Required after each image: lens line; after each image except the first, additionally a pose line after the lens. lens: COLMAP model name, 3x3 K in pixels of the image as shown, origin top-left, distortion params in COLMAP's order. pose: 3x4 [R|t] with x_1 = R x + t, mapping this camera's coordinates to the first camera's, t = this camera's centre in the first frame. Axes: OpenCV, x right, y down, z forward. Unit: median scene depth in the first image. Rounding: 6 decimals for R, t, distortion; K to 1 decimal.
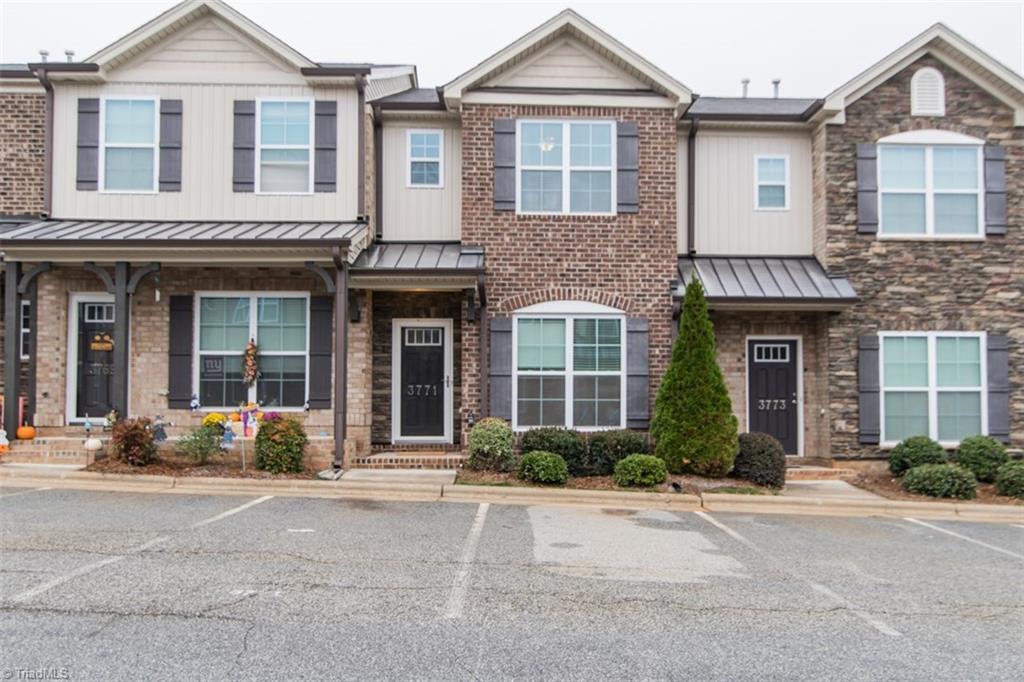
lens RADIAL K [[844.0, 0, 532.9], [0, 844.0, 365.3], [0, 0, 1]] dist [-0.002081, 0.000193]
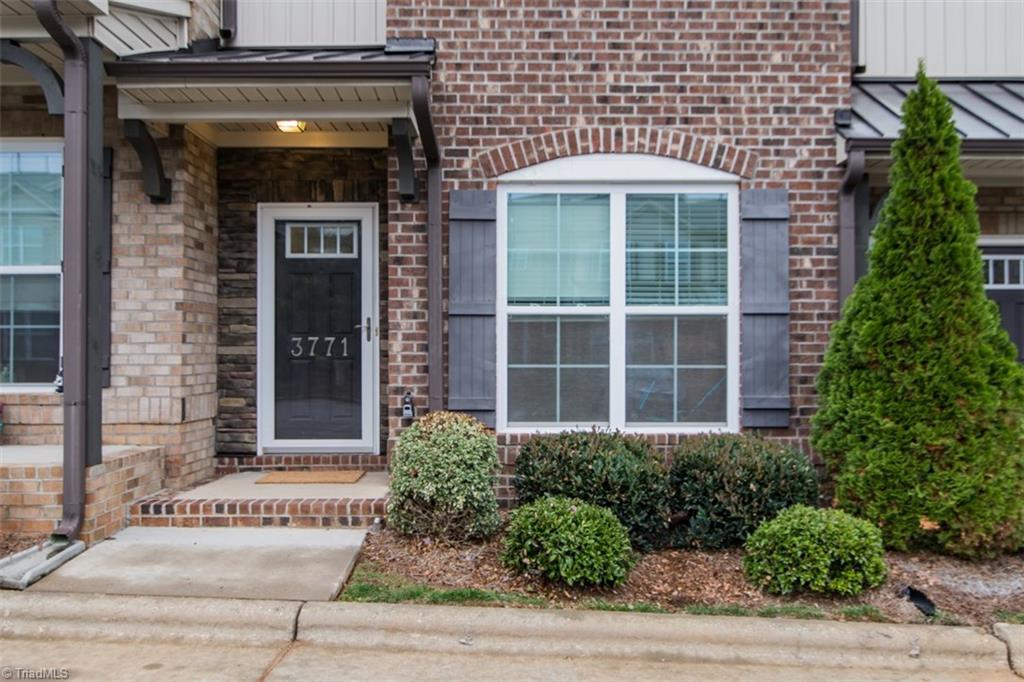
lens RADIAL K [[844.0, 0, 509.4], [0, 844.0, 339.4], [0, 0, 1]] dist [-0.002081, 0.000193]
pose [[0.999522, -0.002987, -0.030761, -0.002898], [0.003794, 0.999650, 0.026192, 0.013336], [0.030672, -0.026296, 0.999184, 0.533081]]
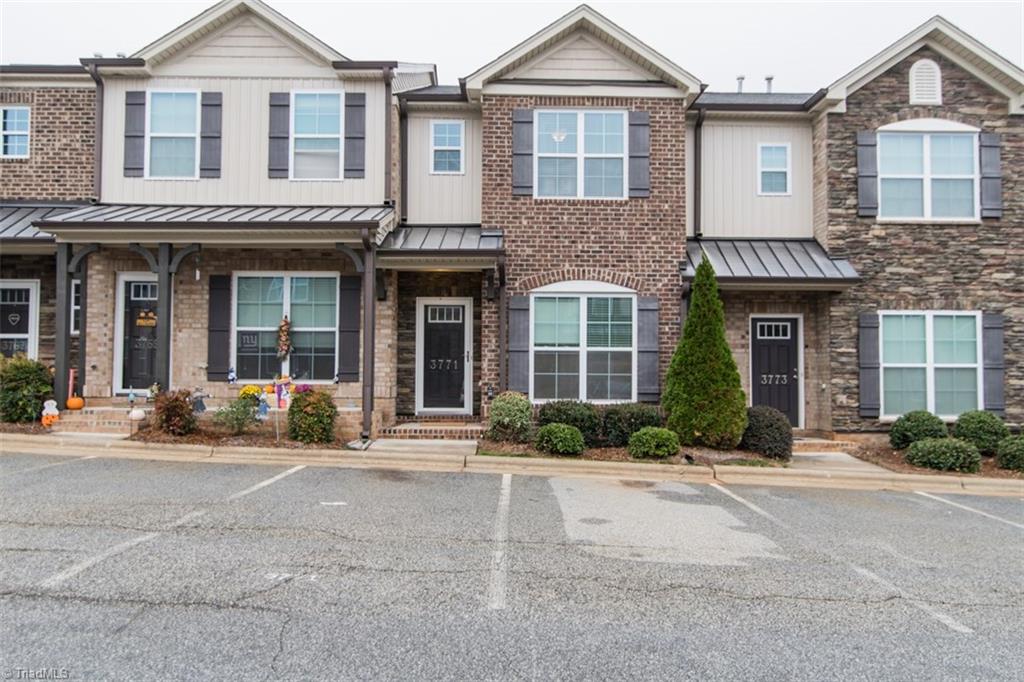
lens RADIAL K [[754.9, 0, 514.0], [0, 754.9, 337.1], [0, 0, 1]] dist [-0.001430, 0.000255]
pose [[0.999676, 0.003202, -0.025248, -0.019878], [-0.003314, 0.999985, -0.004400, -0.001136], [0.025233, 0.004482, 0.999672, 0.053414]]
